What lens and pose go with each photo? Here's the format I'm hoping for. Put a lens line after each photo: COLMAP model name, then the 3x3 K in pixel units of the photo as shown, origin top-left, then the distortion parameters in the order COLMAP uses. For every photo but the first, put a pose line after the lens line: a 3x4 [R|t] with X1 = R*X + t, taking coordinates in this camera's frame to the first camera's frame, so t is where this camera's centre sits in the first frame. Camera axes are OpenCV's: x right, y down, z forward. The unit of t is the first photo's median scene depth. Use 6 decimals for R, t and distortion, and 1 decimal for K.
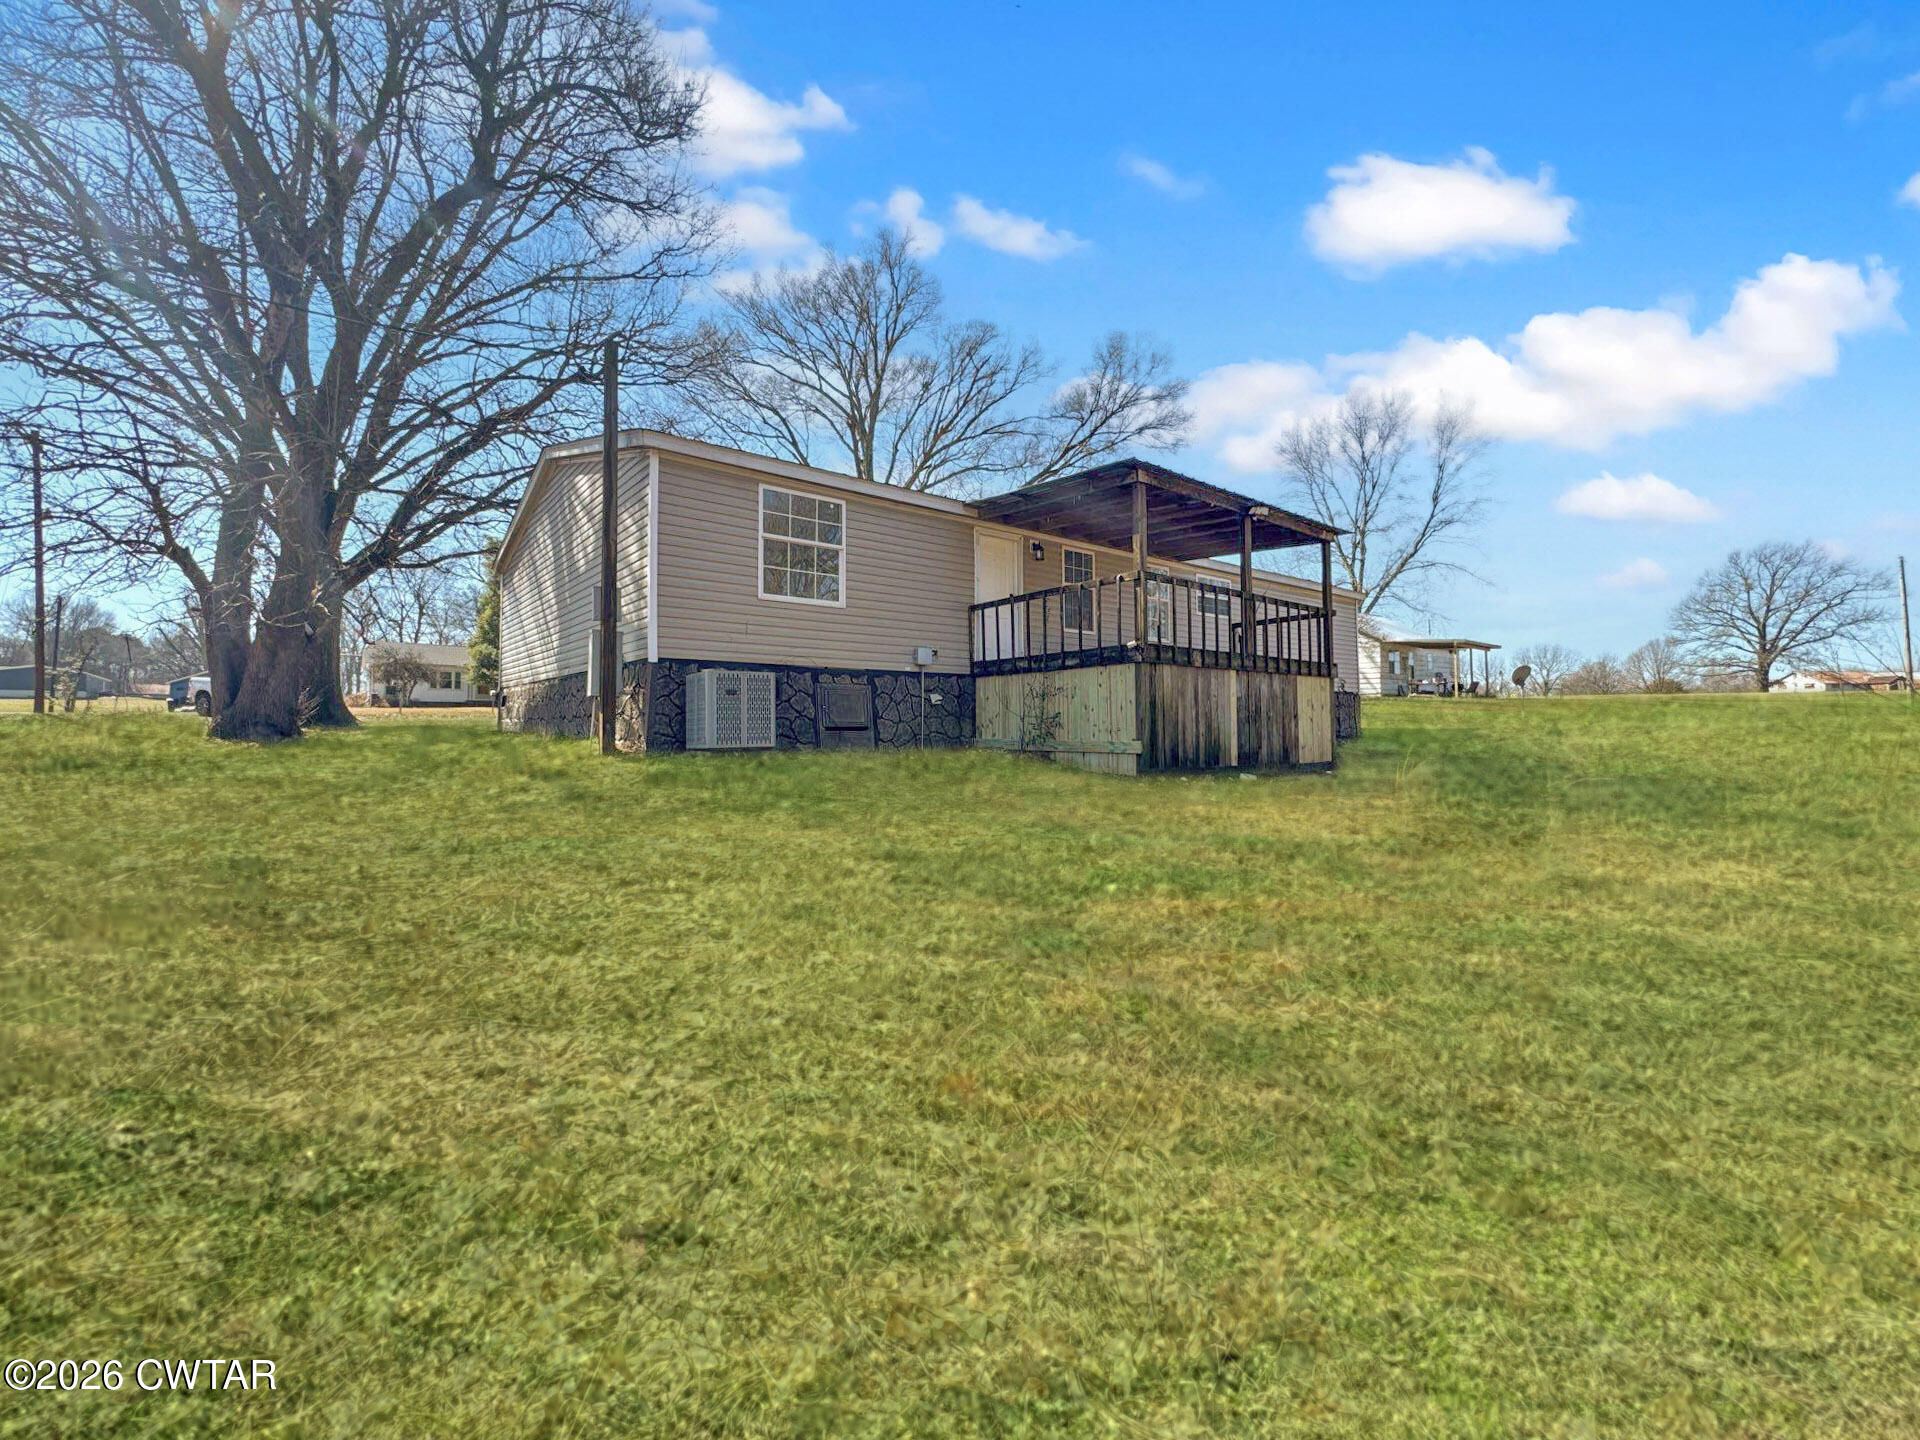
lens RADIAL K [[800.5, 0, 953.8], [0, 800.5, 711.8], [0, 0, 1]] dist [-0.001523, 0.000156]
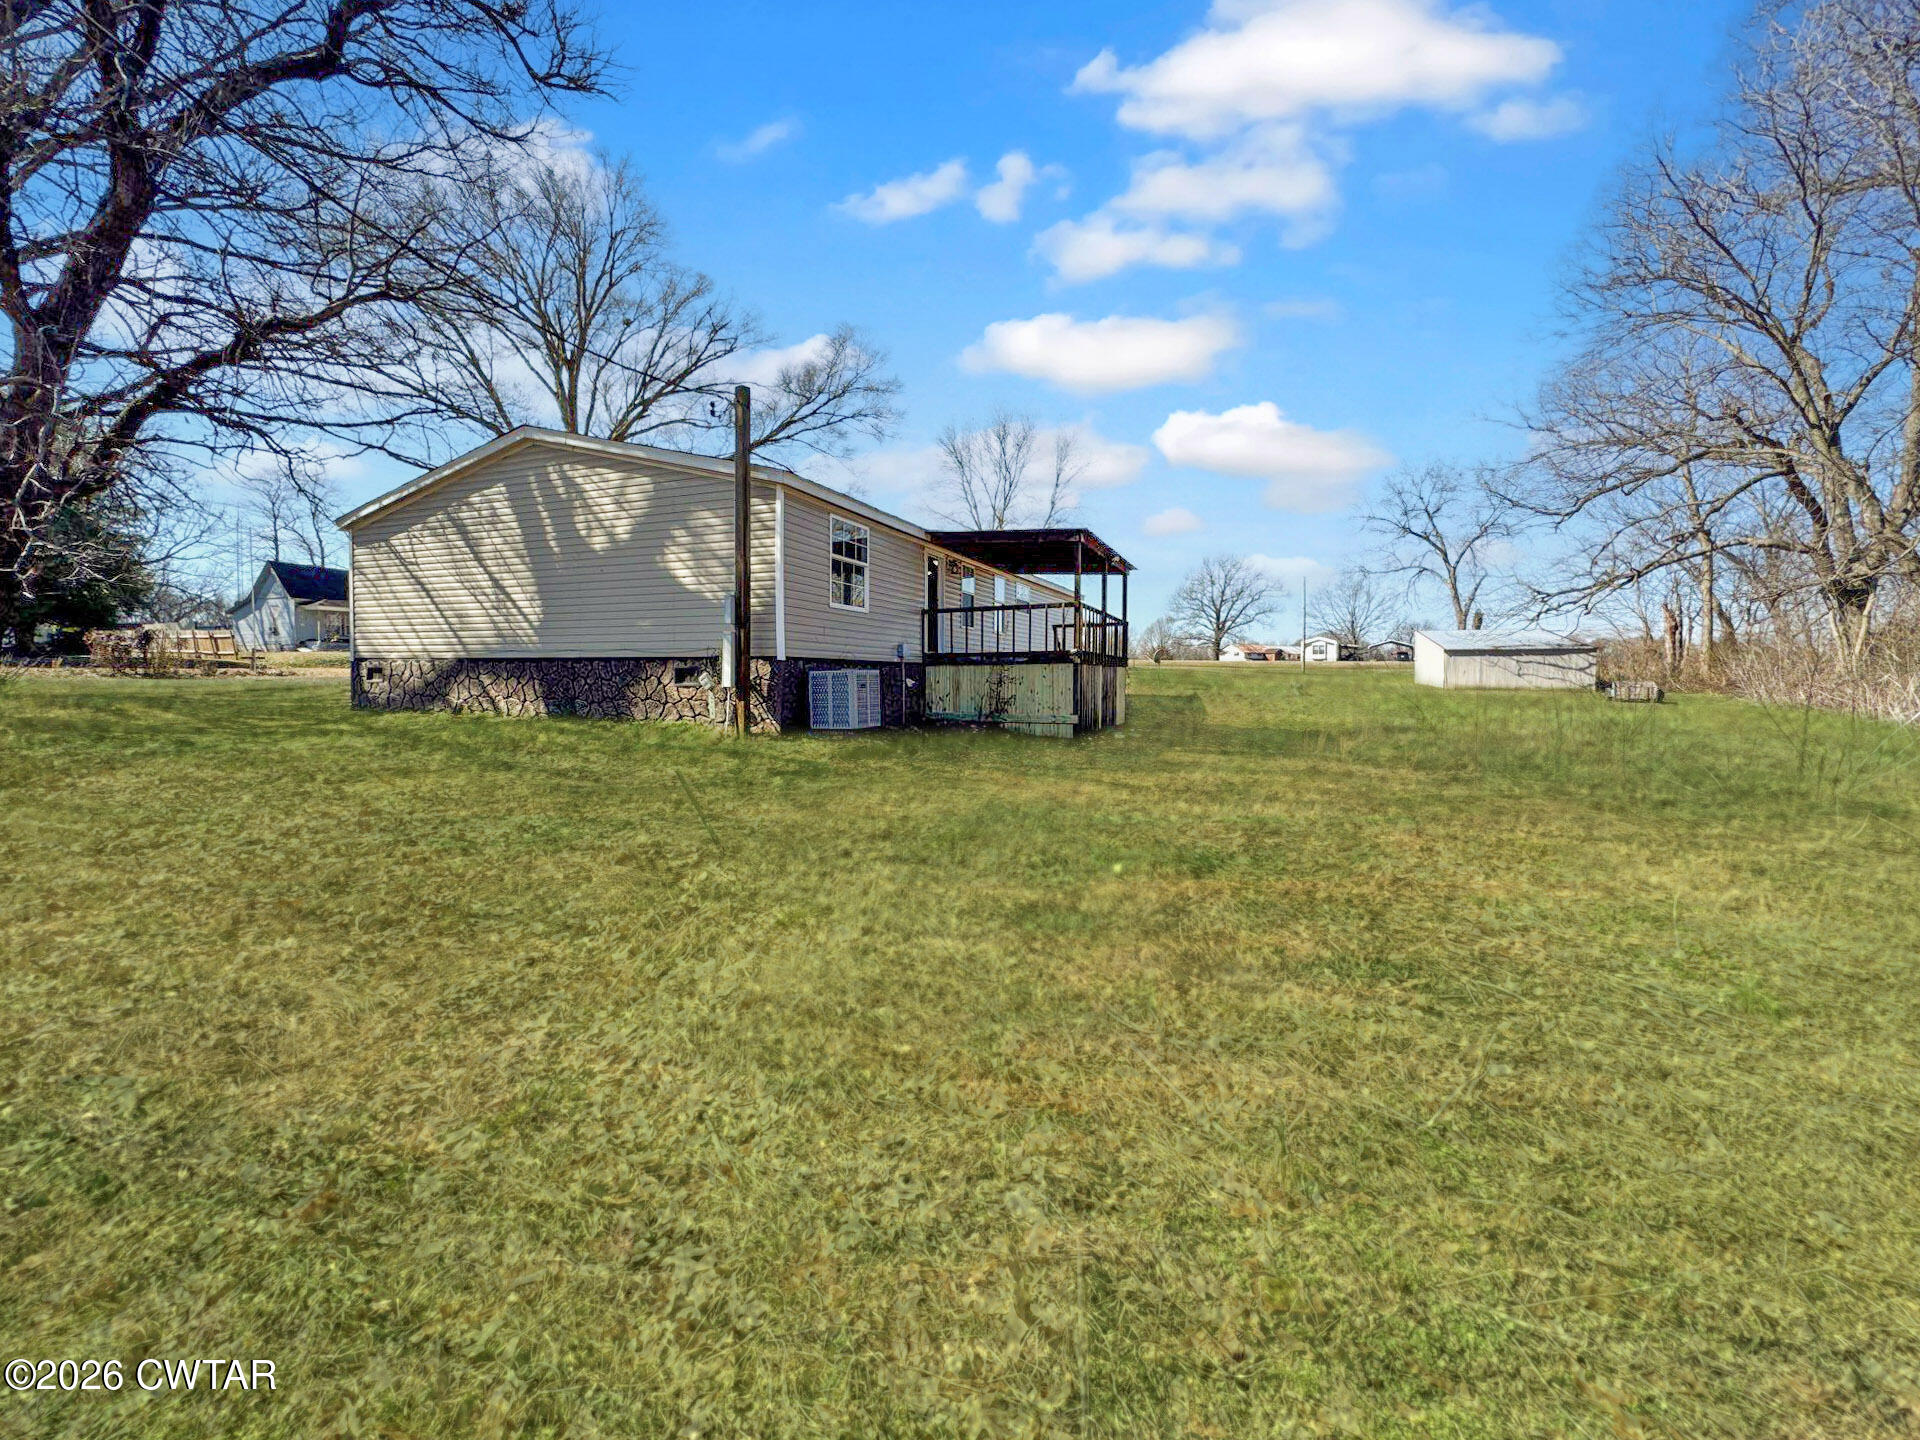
lens RADIAL K [[800.5, 0, 953.8], [0, 800.5, 711.8], [0, 0, 1]] dist [-0.001523, 0.000156]
pose [[0.877412, -0.012272, 0.479581, -0.161662], [-0.018781, 0.998028, 0.059899, -0.013246], [-0.479370, -0.061564, 0.875451, -0.049551]]
